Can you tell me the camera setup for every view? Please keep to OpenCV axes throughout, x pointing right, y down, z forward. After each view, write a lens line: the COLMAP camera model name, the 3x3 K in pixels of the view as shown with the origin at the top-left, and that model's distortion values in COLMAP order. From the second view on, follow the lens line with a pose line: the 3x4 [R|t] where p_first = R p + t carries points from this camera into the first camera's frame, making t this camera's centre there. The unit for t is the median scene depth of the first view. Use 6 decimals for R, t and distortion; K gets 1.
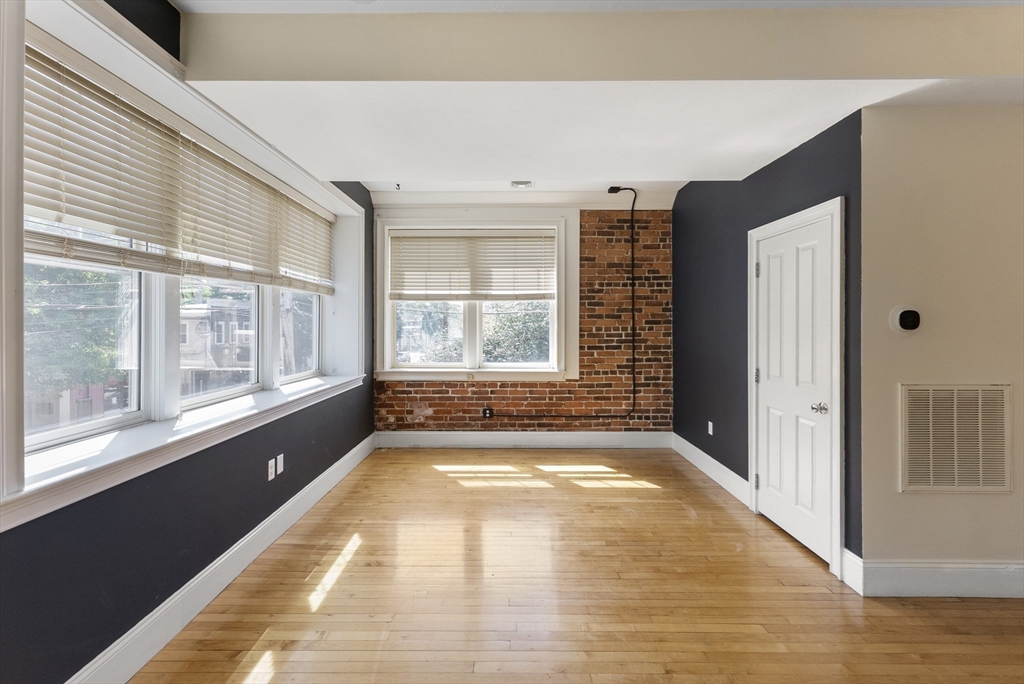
lens RADIAL K [[418.5, 0, 508.0], [0, 418.5, 322.6], [0, 0, 1]] dist [0.000469, 0.000220]
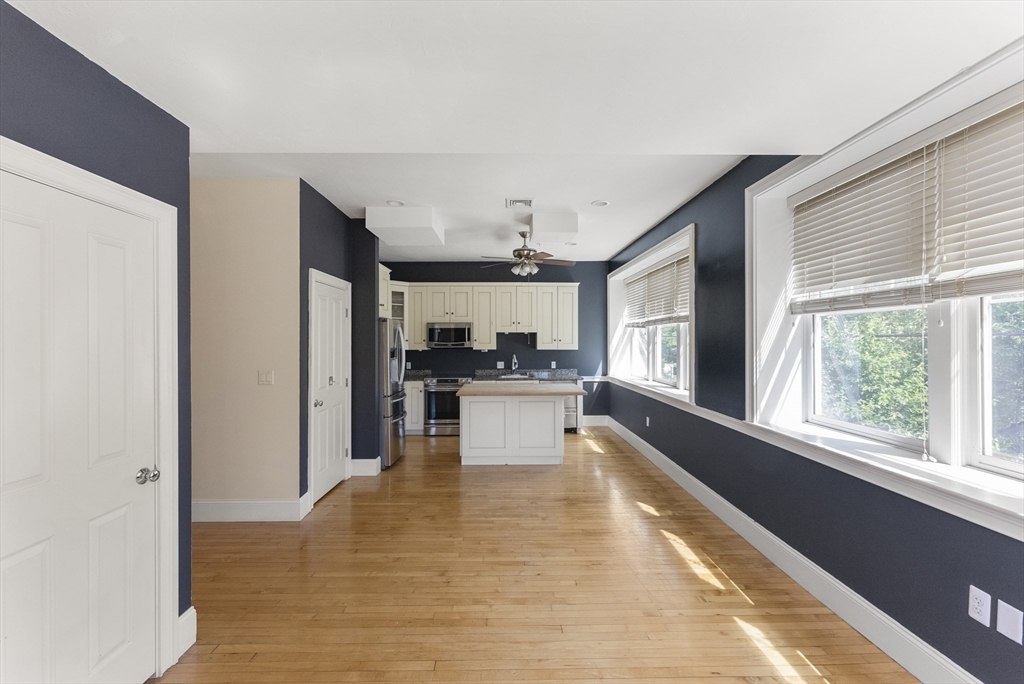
lens RADIAL K [[411.1, 0, 512.0], [0, 411.1, 342.0], [0, 0, 1]] dist [0.000273, 0.000059]
pose [[-0.999717, 0.001226, -0.023744, 0.064494], [0.001187, 0.999998, 0.001636, -0.014967], [0.023746, 0.001607, -0.999717, 0.895312]]
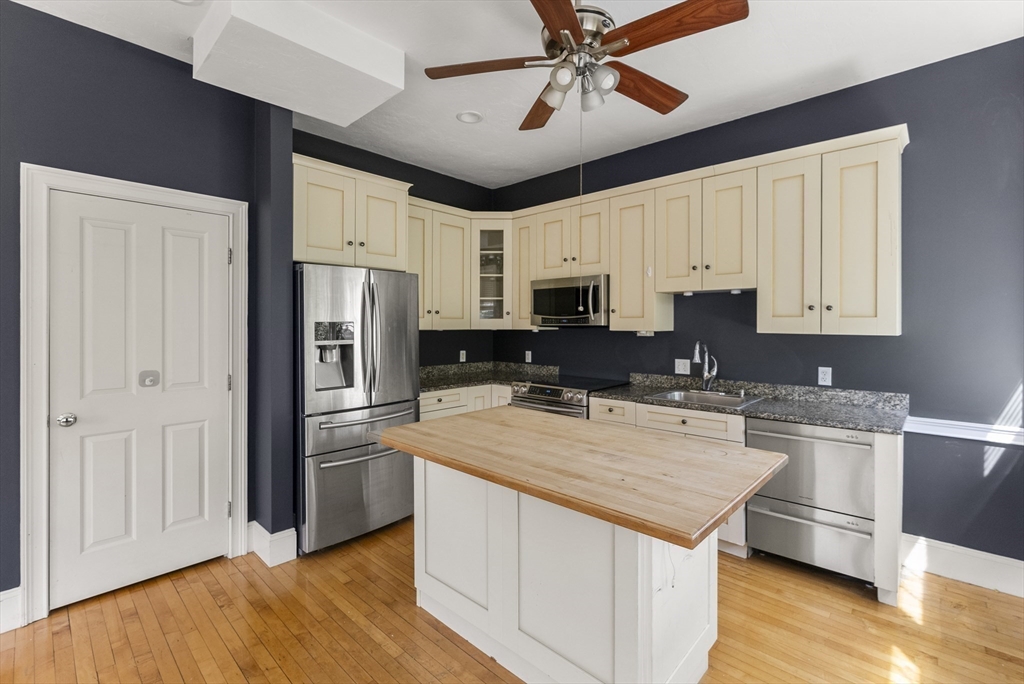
lens RADIAL K [[454.5, 0, 511.1], [0, 454.5, 325.6], [0, 0, 1]] dist [0.002485, 0.000265]
pose [[-0.734763, -0.005881, 0.678298, -0.226770], [-0.004037, 0.999983, 0.004298, 0.002730], [-0.678312, 0.000420, -0.734774, 0.132580]]
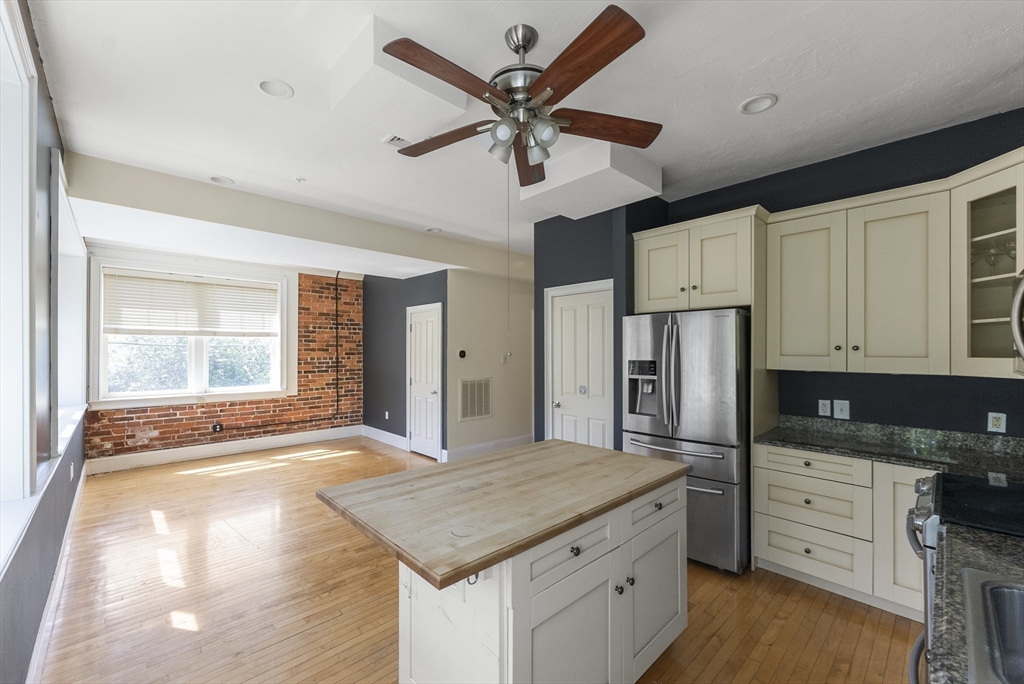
lens RADIAL K [[412.1, 0, 509.4], [0, 412.1, 349.5], [0, 0, 1]] dist [-0.000368, 0.000033]
pose [[0.721804, 0.002406, 0.692093, -0.267974], [-0.001546, 0.999997, -0.001864, -0.014083], [-0.692096, 0.000275, 0.721806, -0.470243]]
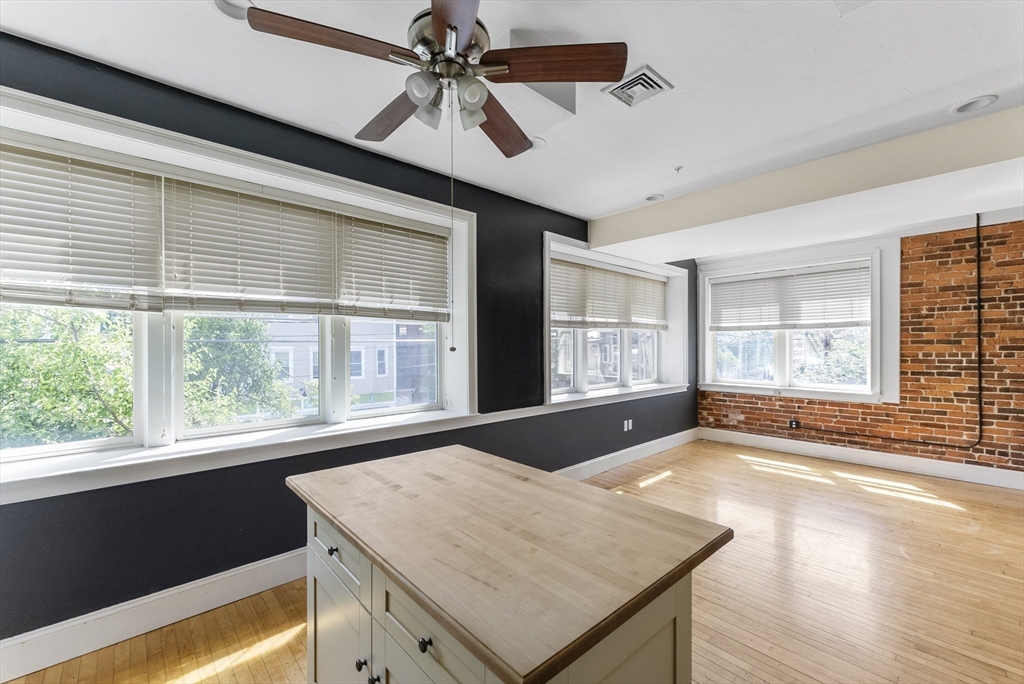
lens RADIAL K [[418.1, 0, 509.2], [0, 418.1, 347.1], [0, 0, 1]] dist [0.001345, 0.000162]
pose [[0.674025, -0.000888, -0.738708, 0.281956], [0.006225, 0.999971, 0.004478, -0.013434], [0.738682, -0.007617, 0.674011, -0.393379]]
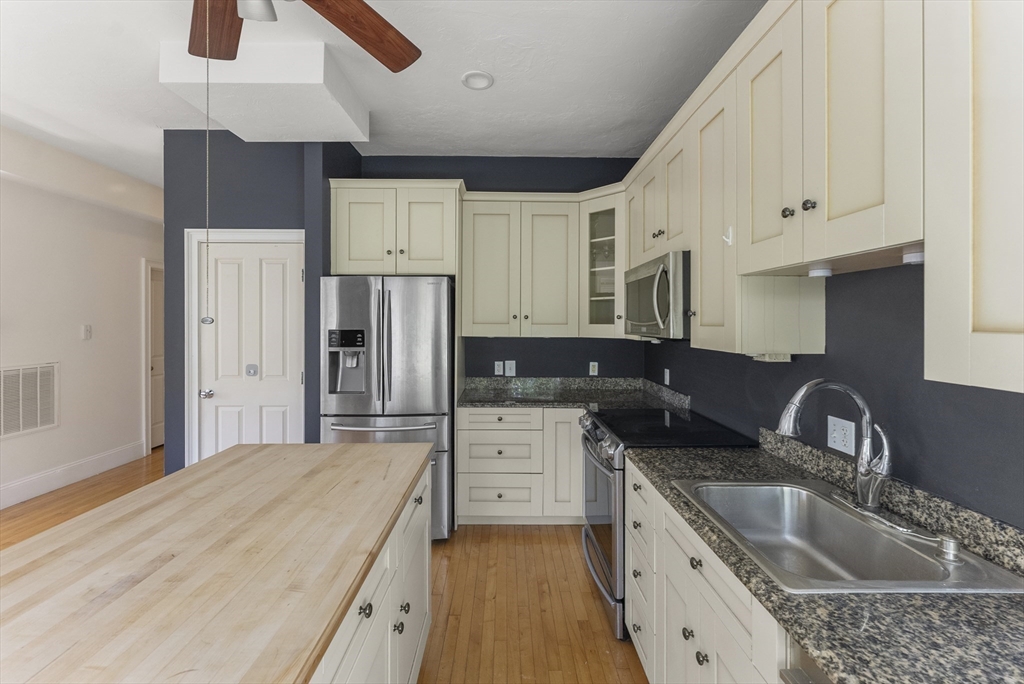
lens RADIAL K [[418.5, 0, 508.0], [0, 418.5, 322.6], [0, 0, 1]] dist [0.000469, 0.000220]
pose [[-0.017000, -0.003169, 0.999850, -0.232508], [-0.004356, 0.999986, 0.003096, -0.010820], [-0.999846, -0.004303, -0.017014, -0.352361]]
